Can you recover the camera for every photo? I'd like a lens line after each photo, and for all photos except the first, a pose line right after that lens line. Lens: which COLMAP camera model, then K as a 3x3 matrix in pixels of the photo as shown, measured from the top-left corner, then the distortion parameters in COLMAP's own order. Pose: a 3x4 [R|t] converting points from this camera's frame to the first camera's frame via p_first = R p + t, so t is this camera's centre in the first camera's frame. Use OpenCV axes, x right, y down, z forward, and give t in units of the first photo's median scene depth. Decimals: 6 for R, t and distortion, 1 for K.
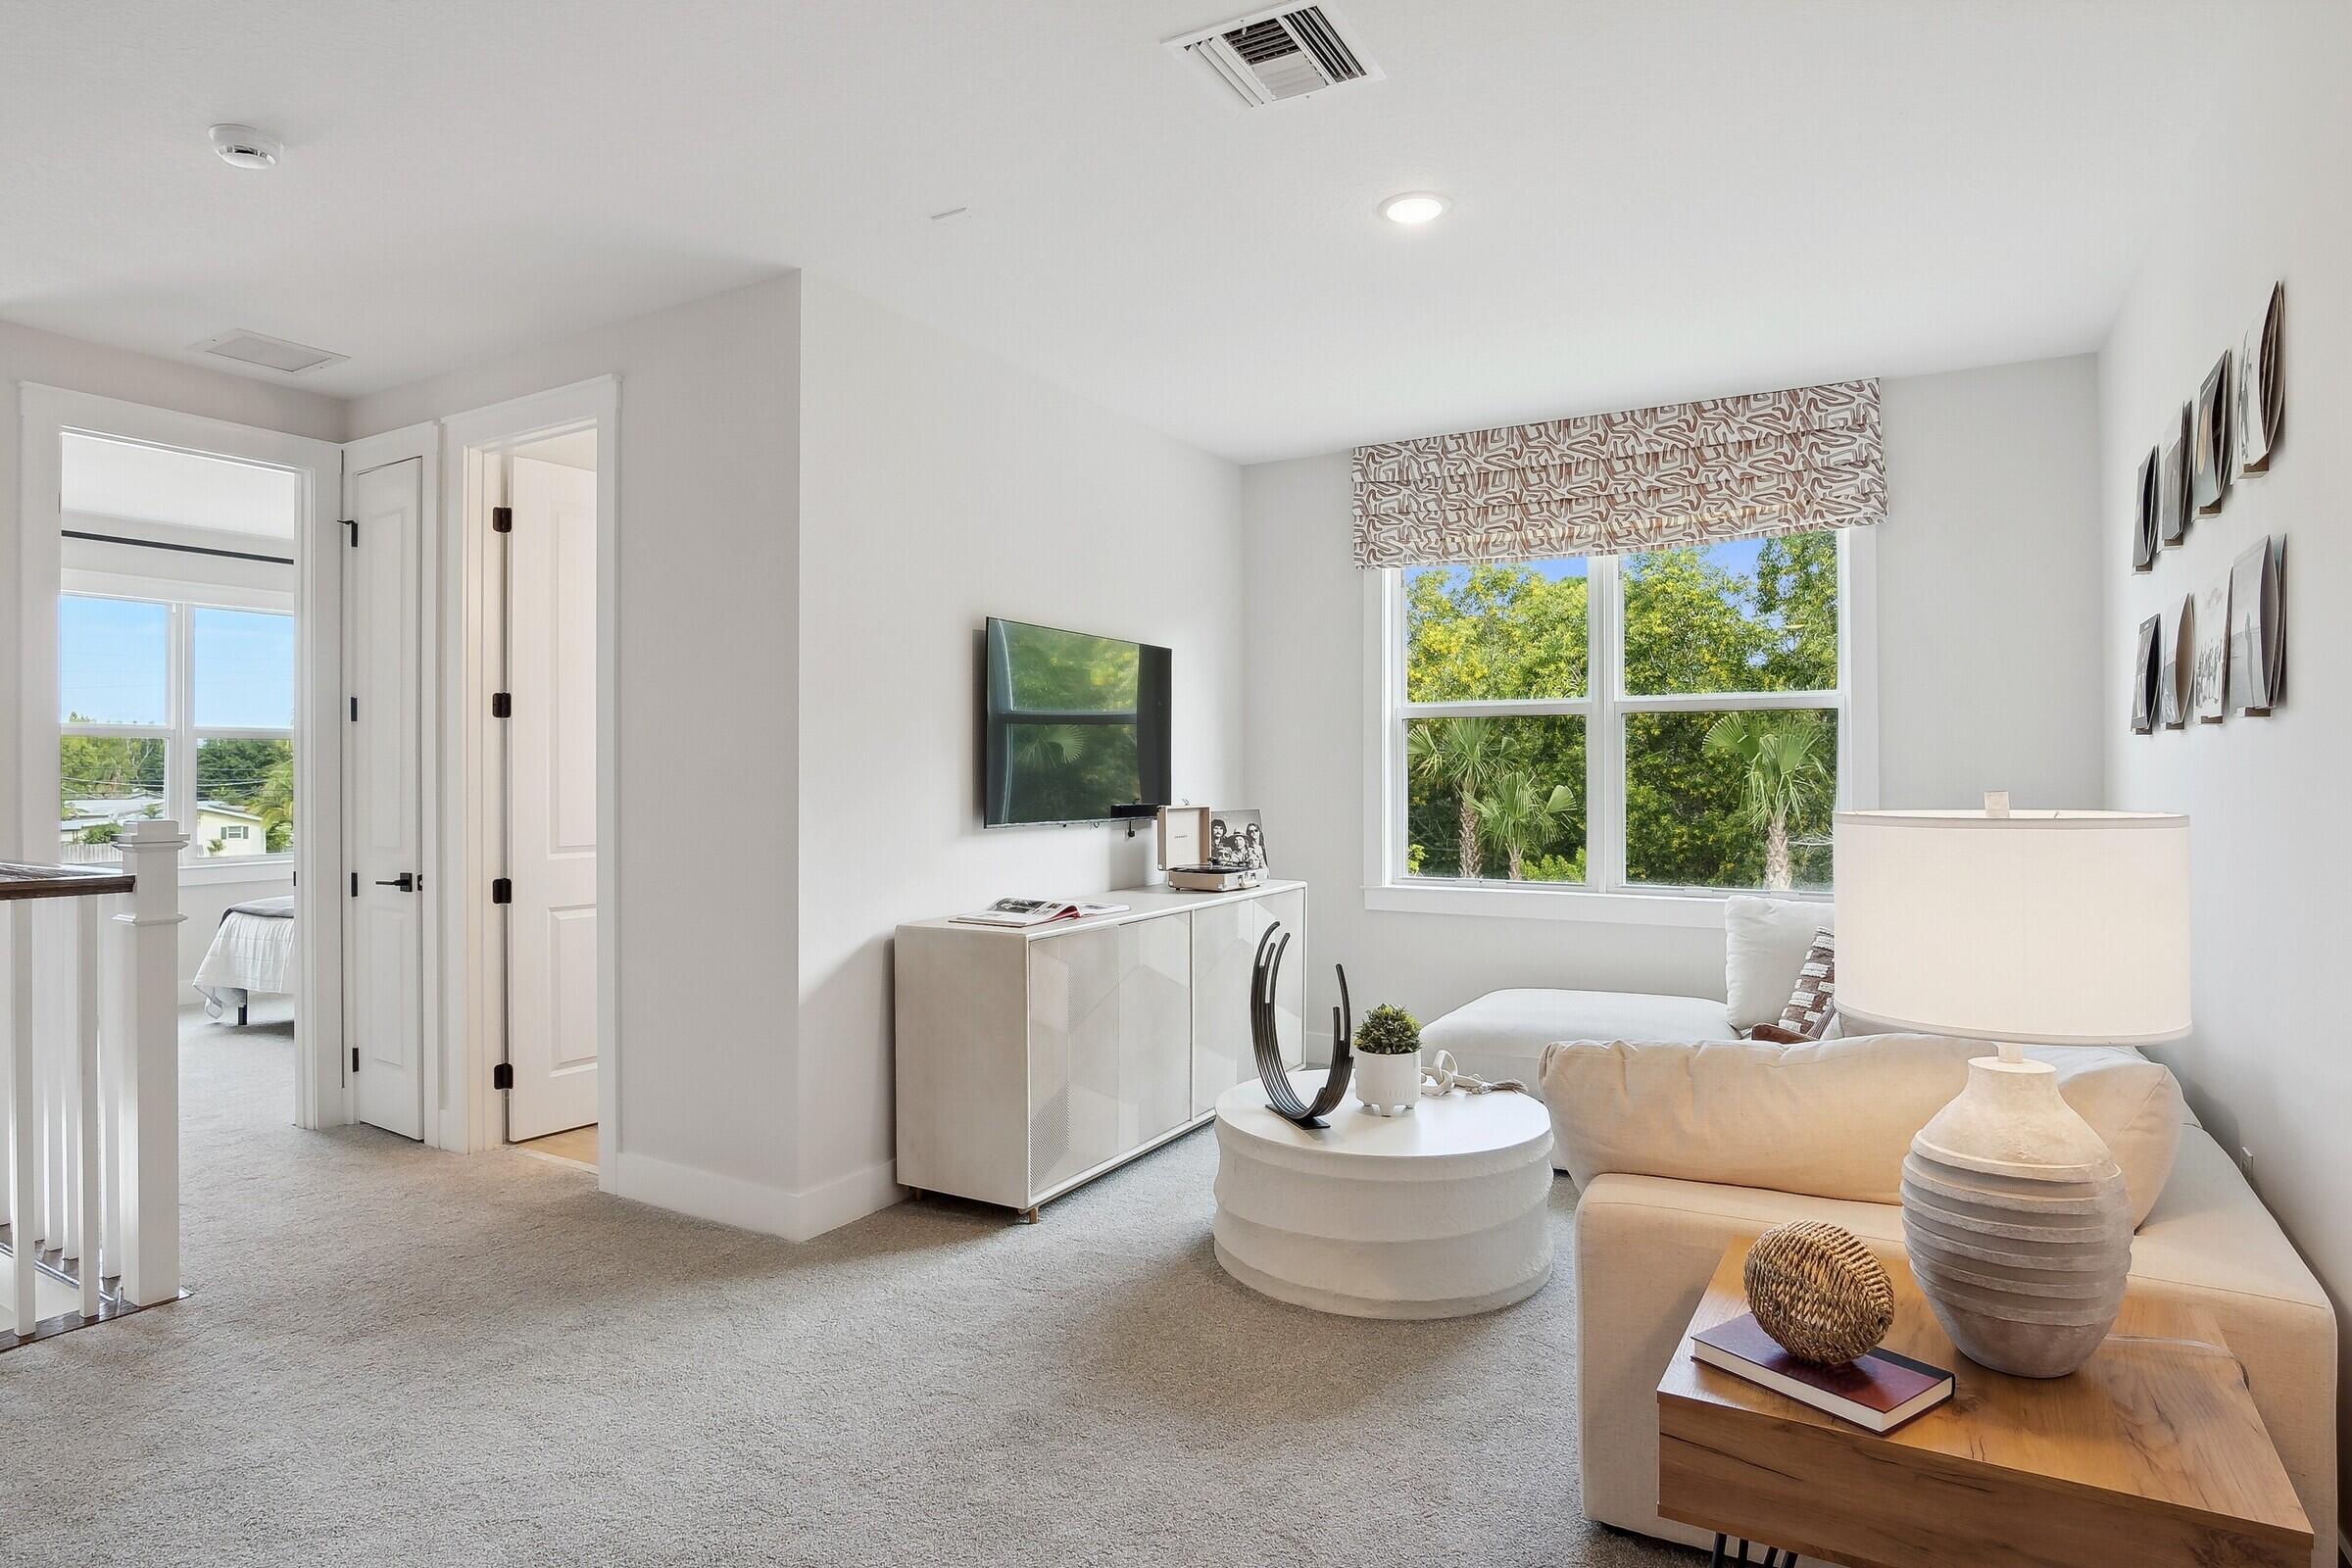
lens RADIAL K [[1293.0, 0, 1163.4], [0, 1293.0, 778.9], [0, 0, 1]] dist [-0.014285, 0.011535]
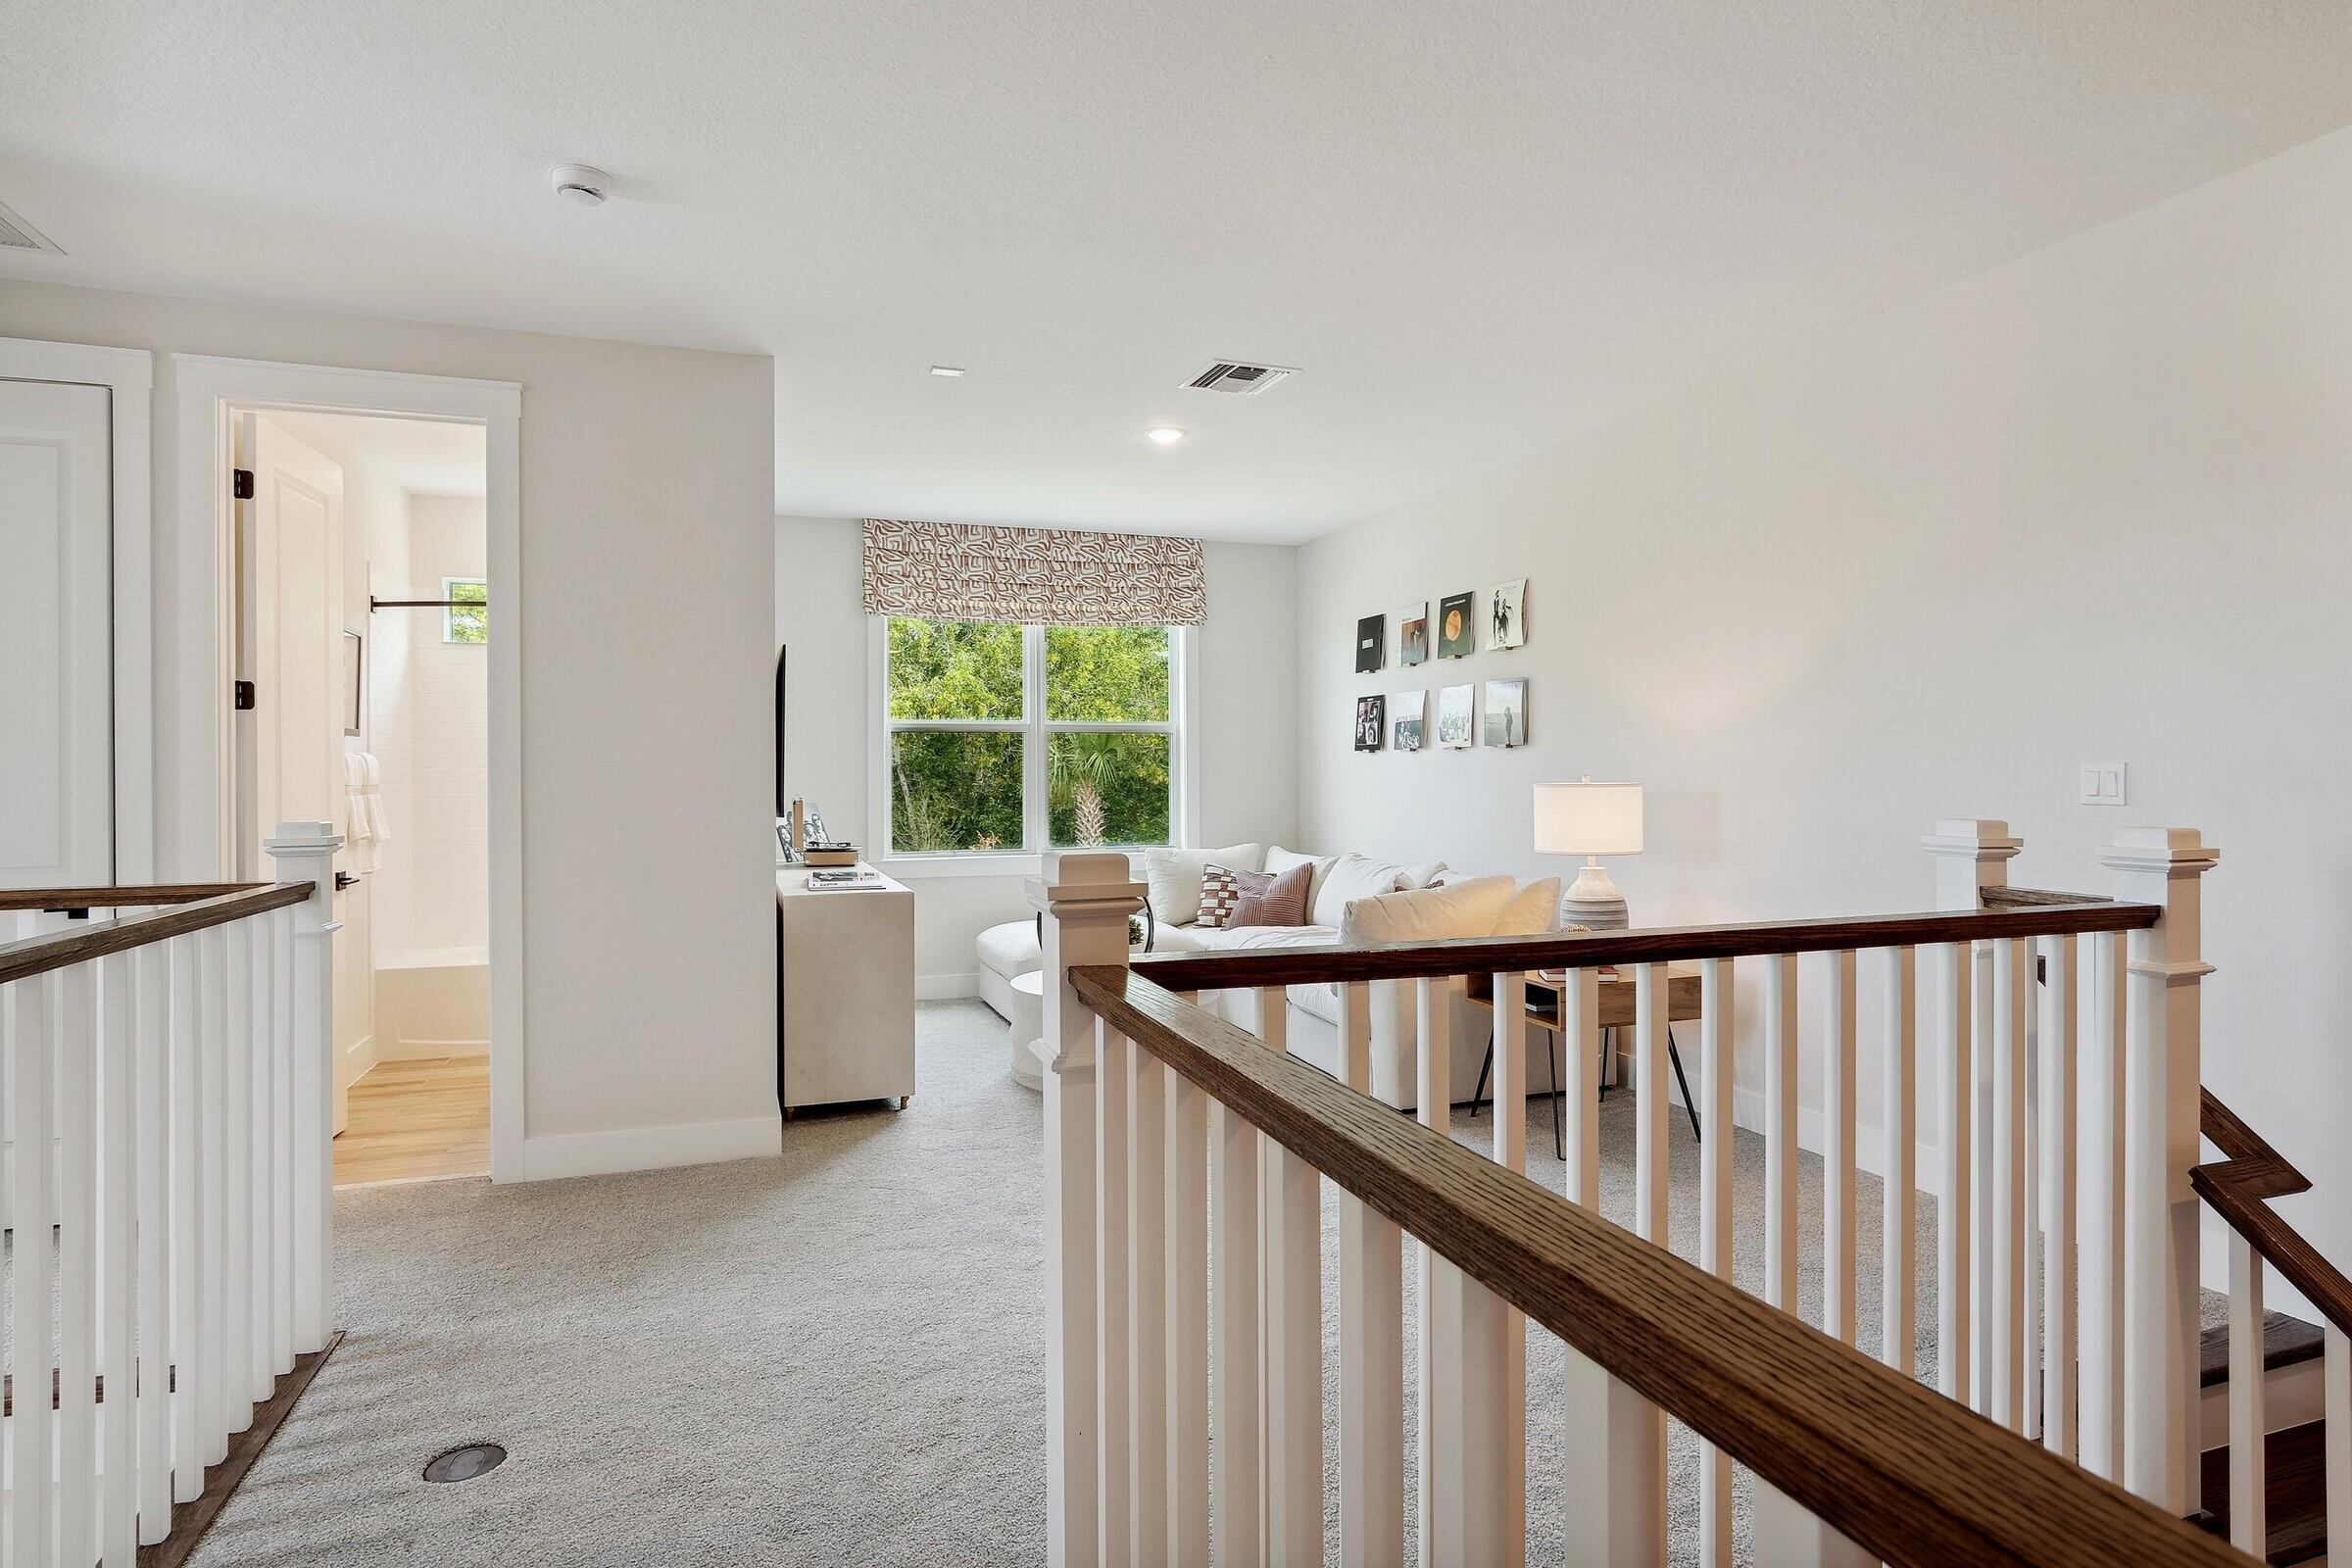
lens RADIAL K [[1293.0, 0, 1116.3], [0, 1293.0, 787.3], [0, 0, 1]] dist [-0.014285, 0.011535]
pose [[0.656206, -0.008157, 0.754538, -0.704481], [0.007725, 0.999962, 0.004091, 0.006583], [-0.754542, 0.003144, 0.656244, -0.029226]]
